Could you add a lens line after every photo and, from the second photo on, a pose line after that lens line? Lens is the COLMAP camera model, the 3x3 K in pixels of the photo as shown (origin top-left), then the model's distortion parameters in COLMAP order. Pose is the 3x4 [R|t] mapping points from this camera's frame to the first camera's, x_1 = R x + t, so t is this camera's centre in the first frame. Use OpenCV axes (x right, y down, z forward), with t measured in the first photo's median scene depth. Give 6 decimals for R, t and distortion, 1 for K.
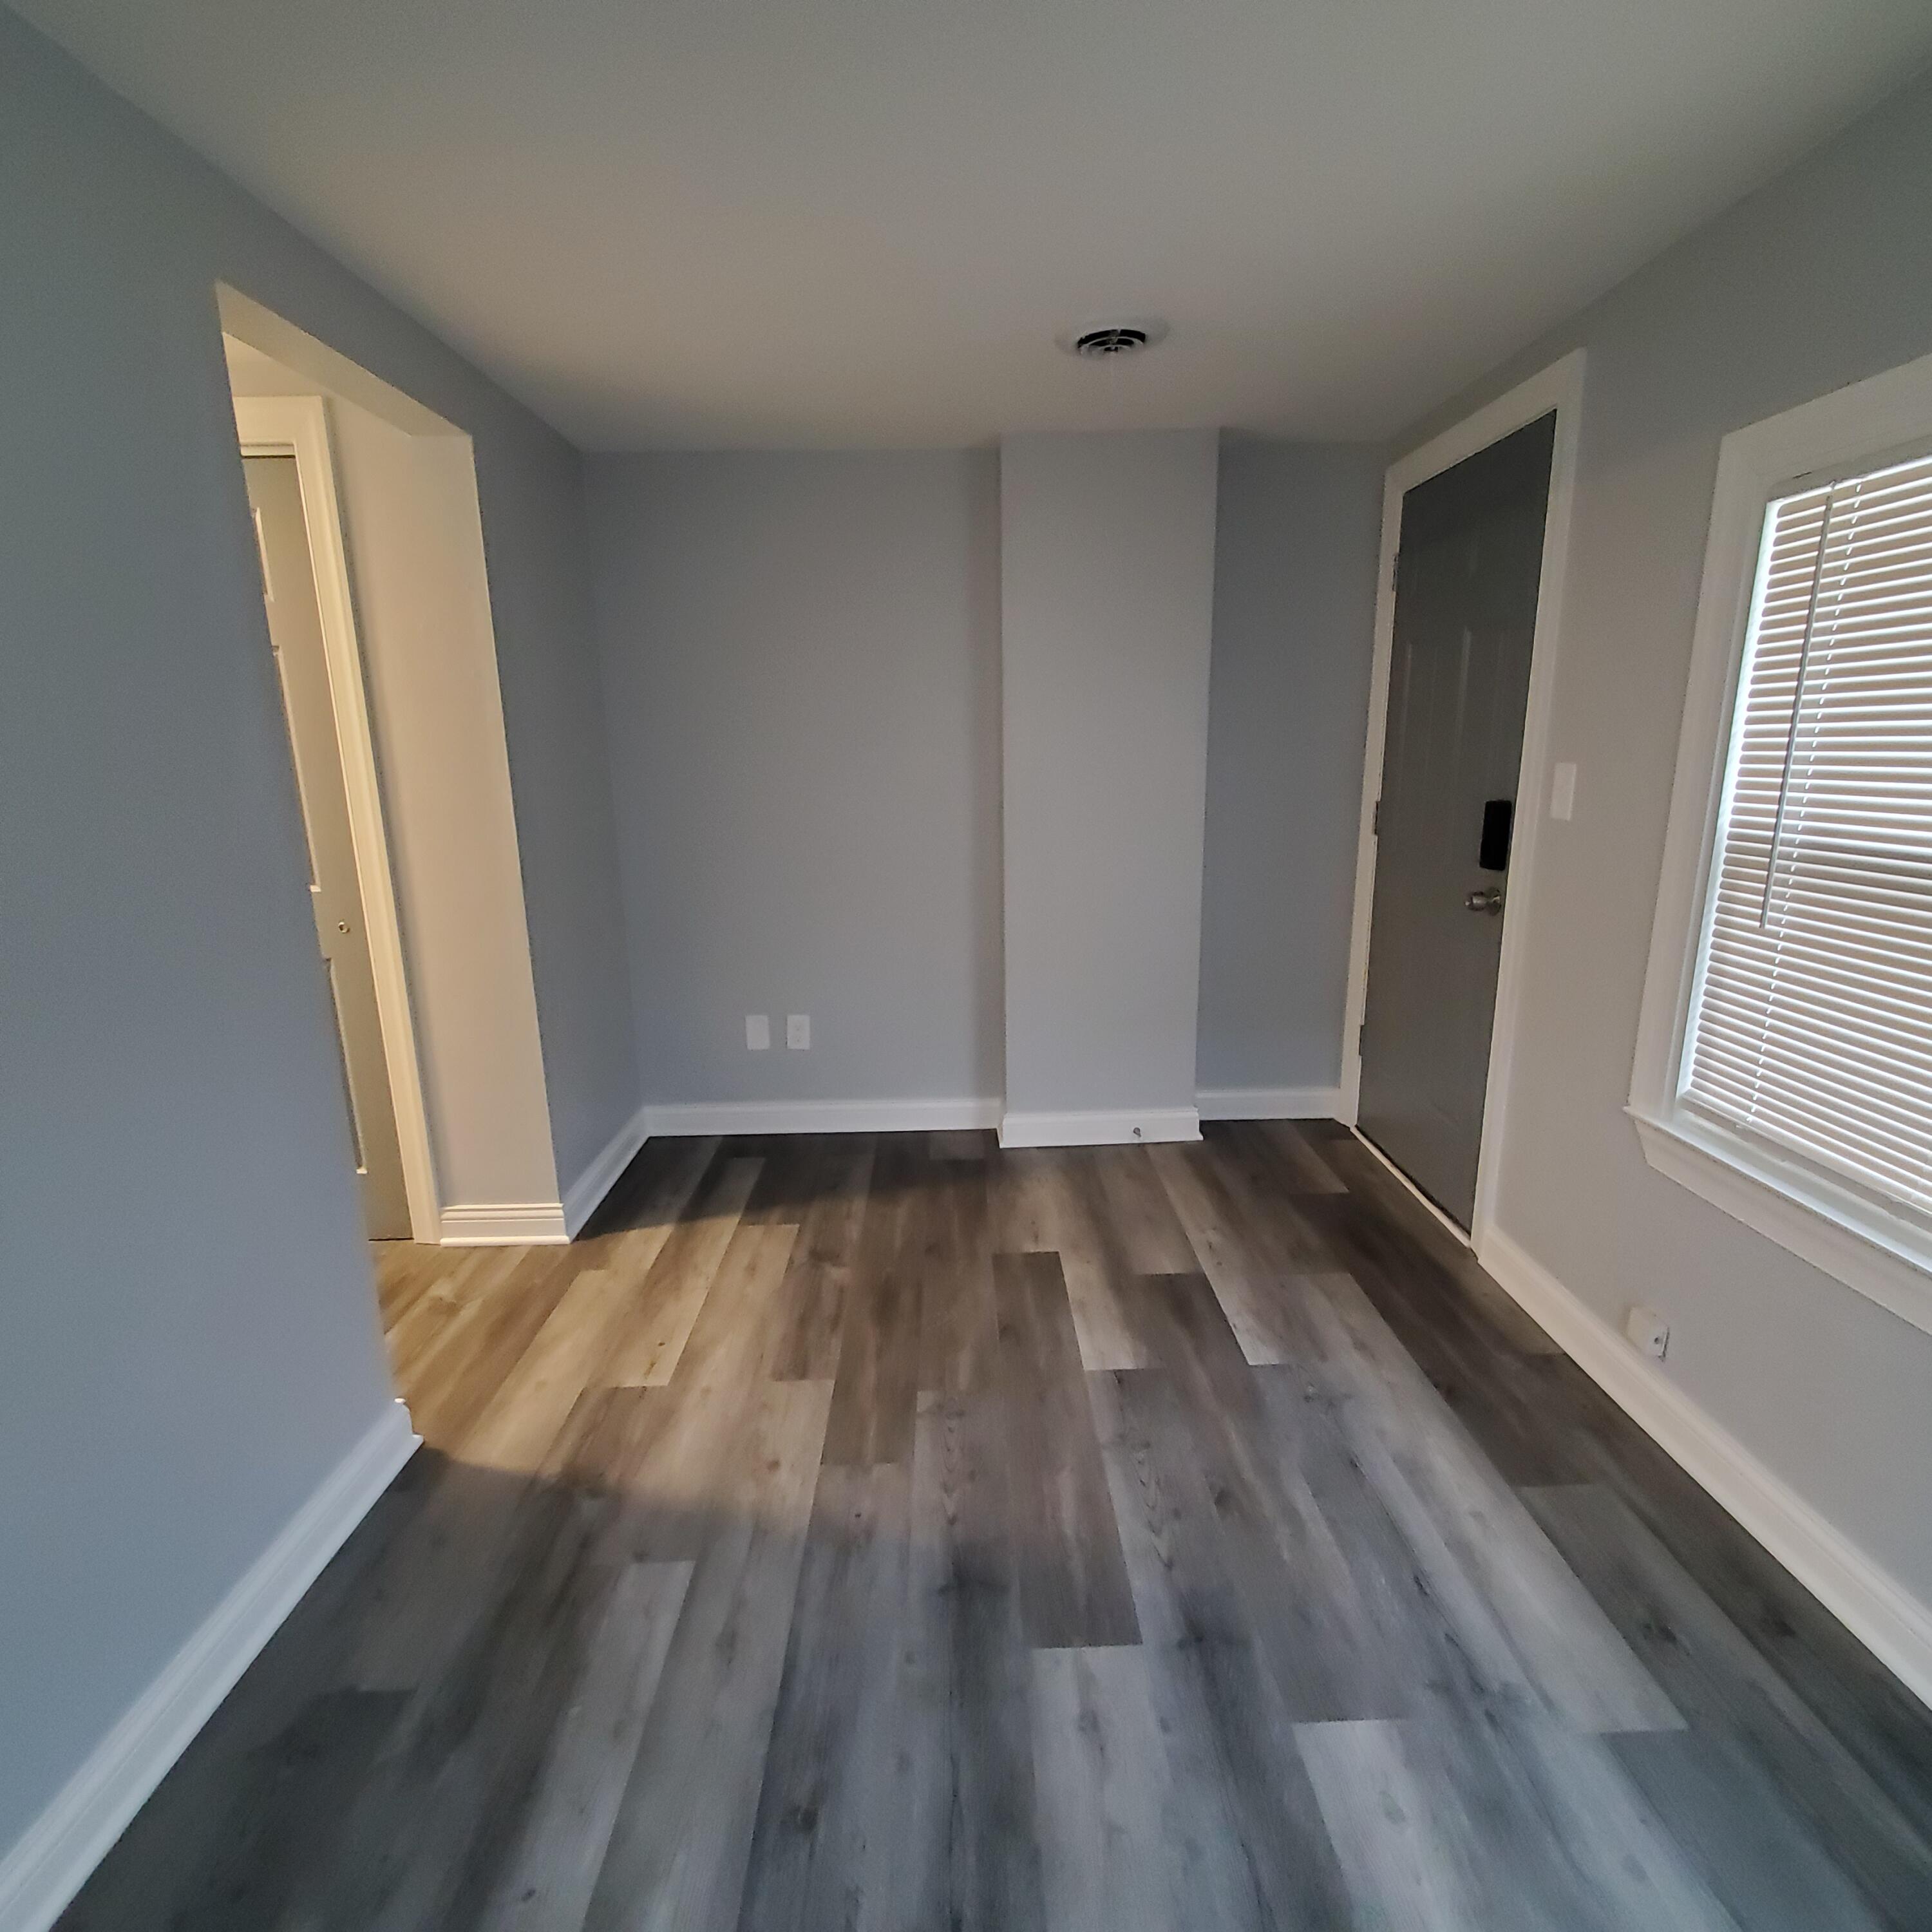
lens RADIAL K [[1012.6, 0, 973.5], [0, 1012.6, 969.6], [0, 0, 1]] dist [0.004840, -0.001898]
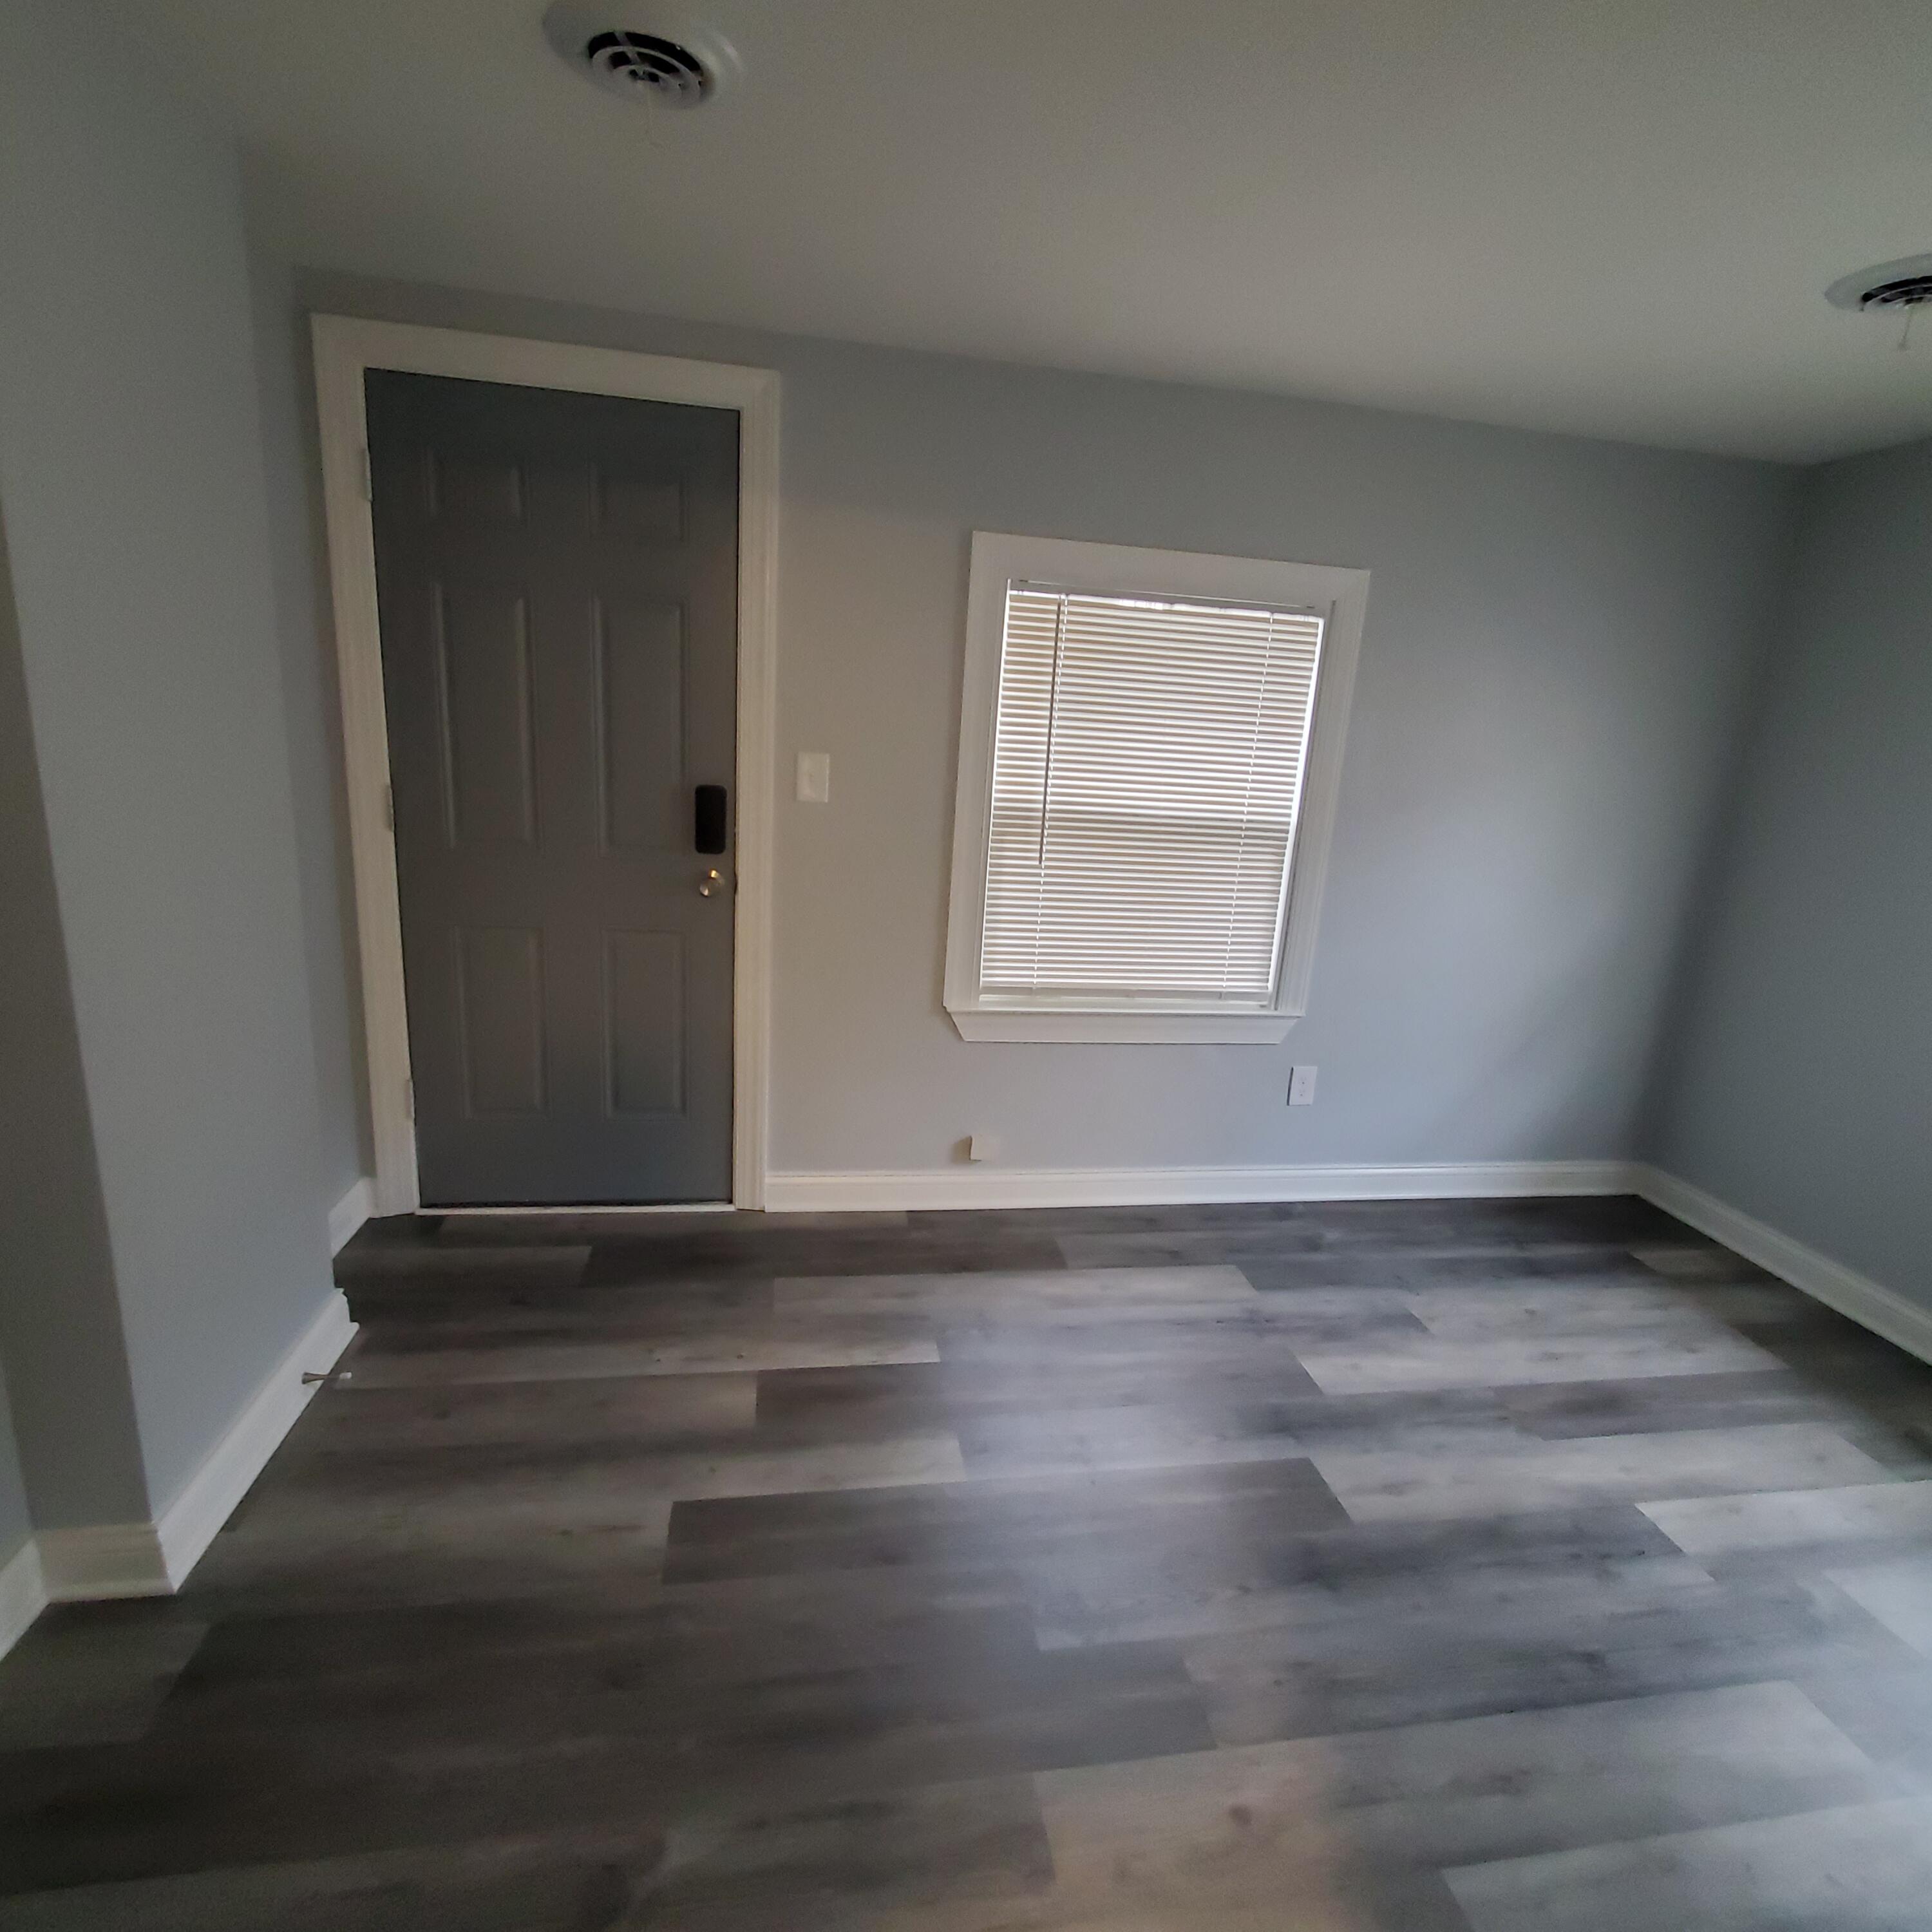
lens RADIAL K [[1015.0, 0, 973.5], [0, 1015.0, 971.8], [0, 0, 1]] dist [0.001856, -0.000035]
pose [[-0.143518, -0.227521, 0.963139, -0.712399], [0.156644, 0.955723, 0.249111, -0.262581], [-0.977172, 0.186622, -0.101524, 1.150035]]
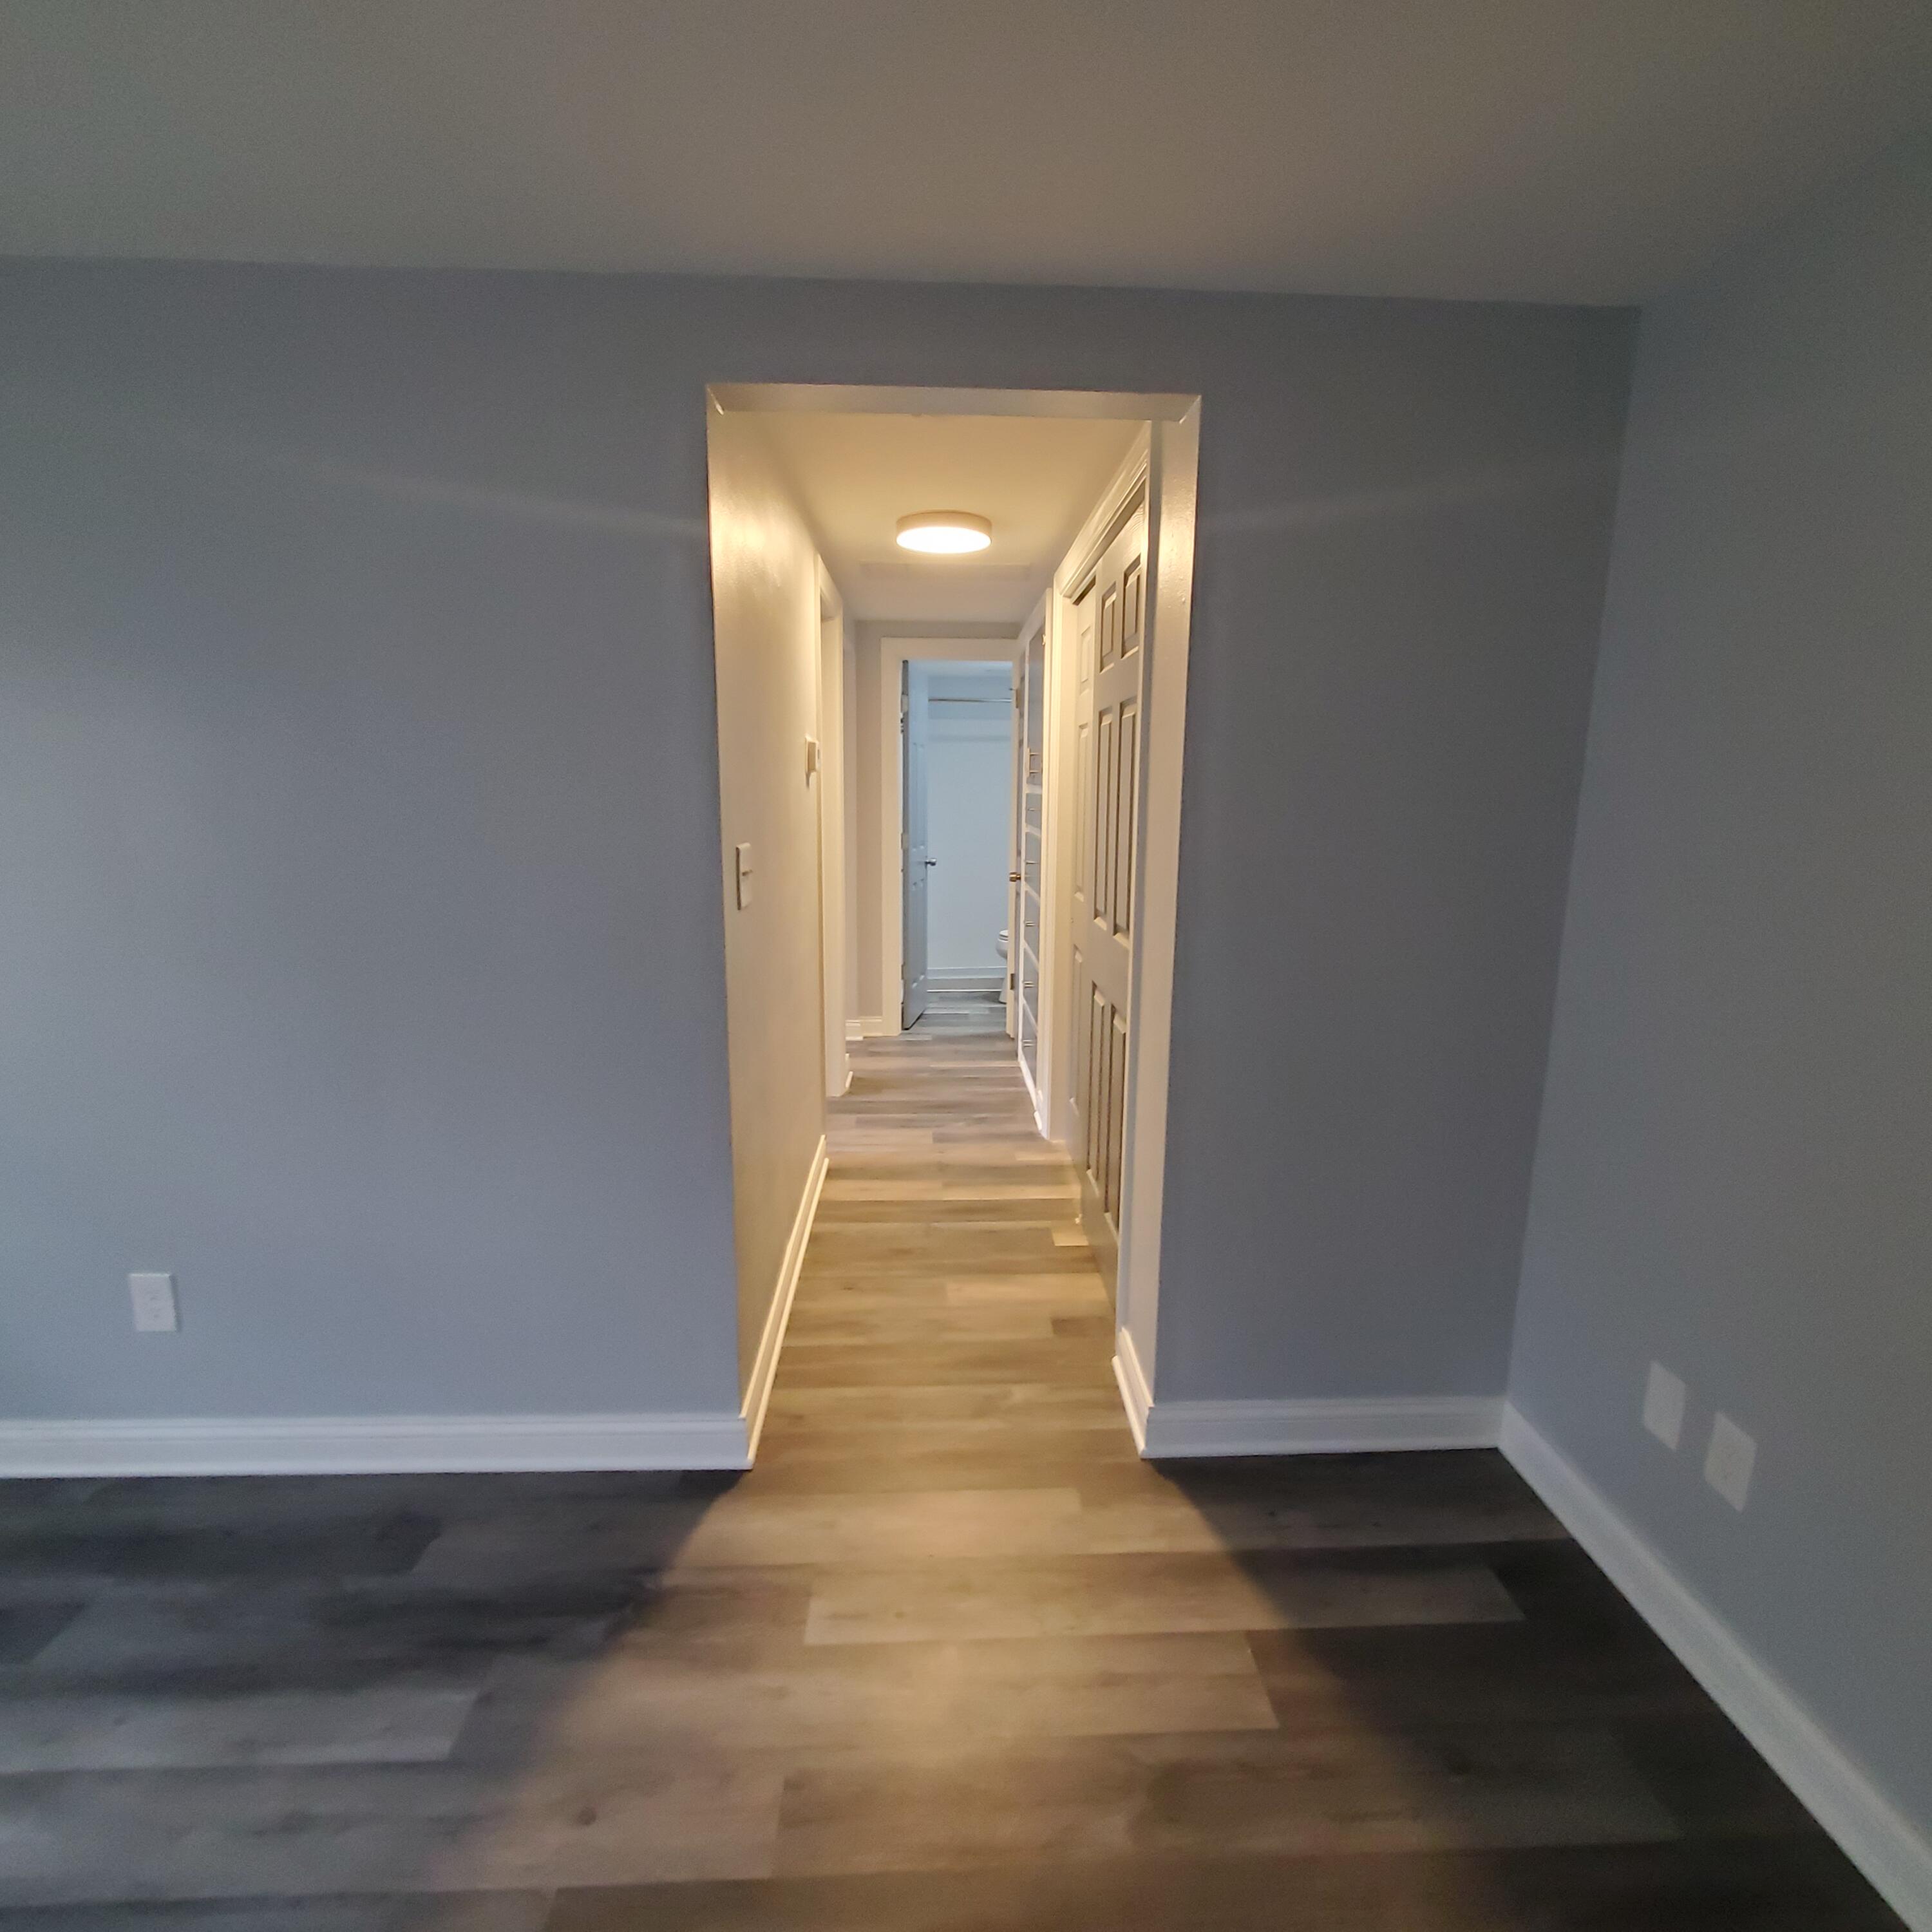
lens RADIAL K [[1015.0, 0, 973.5], [0, 1015.0, 971.8], [0, 0, 1]] dist [0.001856, -0.000035]
pose [[0.018885, 0.193829, -0.980854, 0.393733], [-0.227582, 0.956109, 0.184557, -0.271751], [0.973576, 0.219739, 0.062168, 1.099146]]
